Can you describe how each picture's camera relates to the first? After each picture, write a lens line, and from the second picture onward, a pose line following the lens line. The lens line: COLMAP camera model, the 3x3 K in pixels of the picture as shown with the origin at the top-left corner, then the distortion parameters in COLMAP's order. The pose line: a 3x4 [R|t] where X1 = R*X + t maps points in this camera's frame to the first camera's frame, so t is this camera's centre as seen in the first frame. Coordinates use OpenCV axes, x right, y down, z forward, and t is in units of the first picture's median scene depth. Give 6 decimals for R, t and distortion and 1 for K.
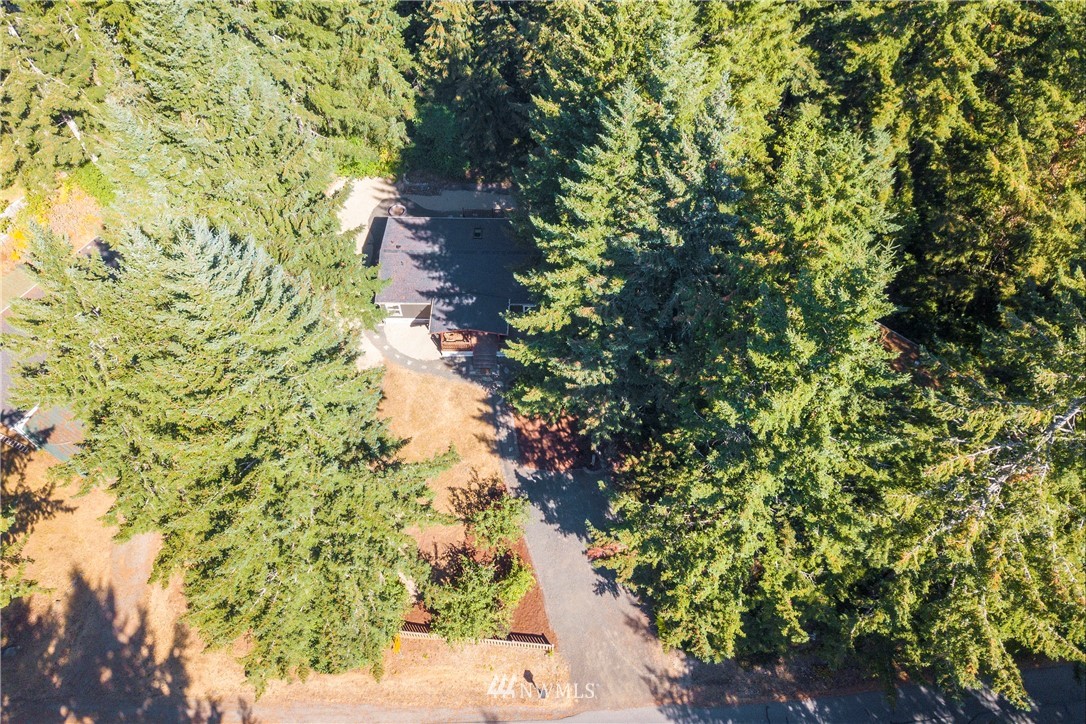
lens RADIAL K [[856.3, 0, 543.8], [0, 856.3, 359.5], [0, 0, 1]] dist [-0.001639, -0.005212]
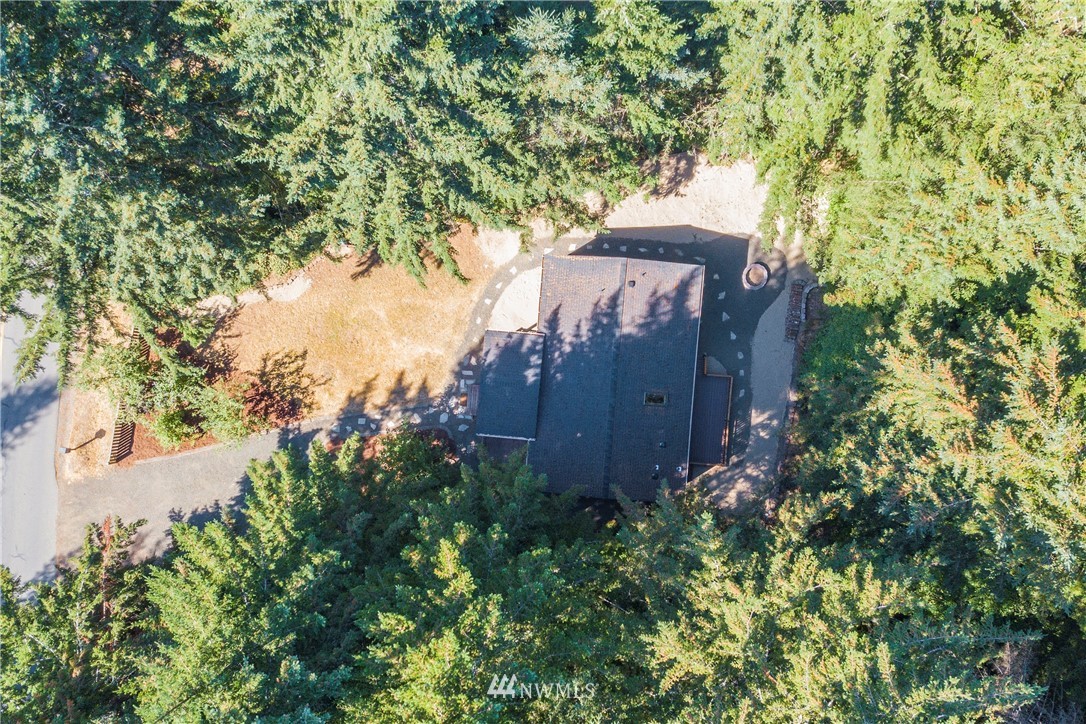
lens RADIAL K [[856.3, 0, 543.0], [0, 856.3, 361.8], [0, 0, 1]] dist [-0.001639, -0.005212]
pose [[-0.032497, 0.998391, 0.046465, -0.134436], [-0.808062, -0.053604, 0.586654, -0.509979], [0.588200, -0.018482, 0.808504, 0.392179]]
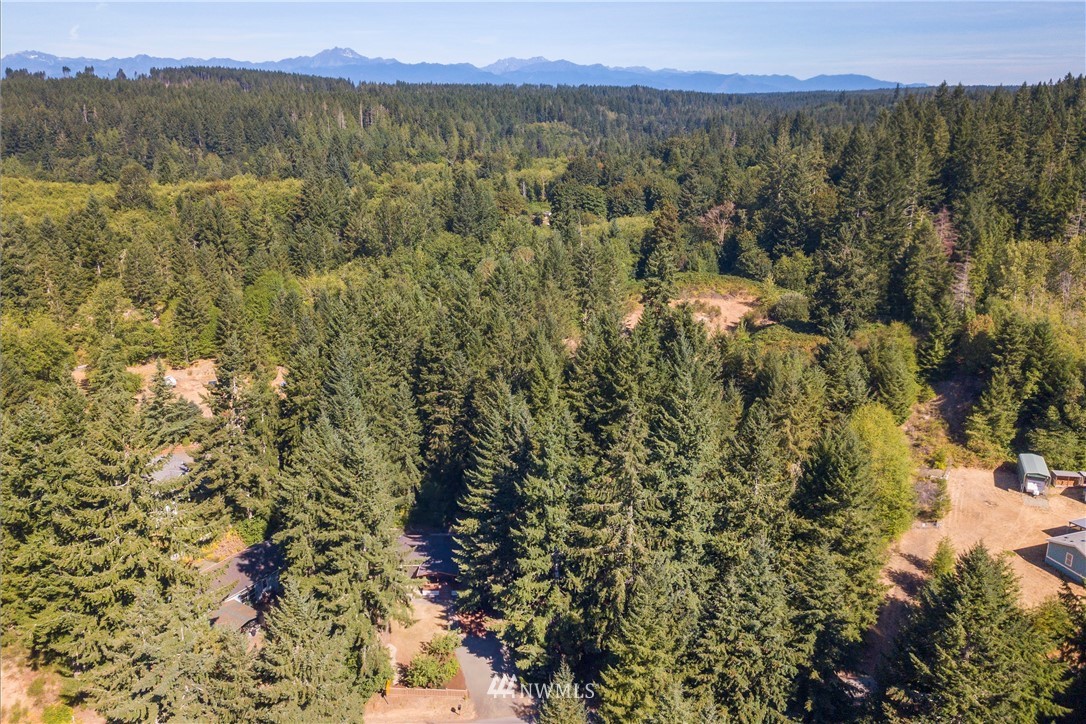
lens RADIAL K [[856.3, 0, 542.0], [0, 856.3, 362.6], [0, 0, 1]] dist [-0.001639, -0.005212]
pose [[0.999884, 0.014881, -0.003395, 0.149417], [-0.013789, 0.785263, -0.619009, 0.791732], [-0.006546, 0.618983, 0.785377, -0.828428]]
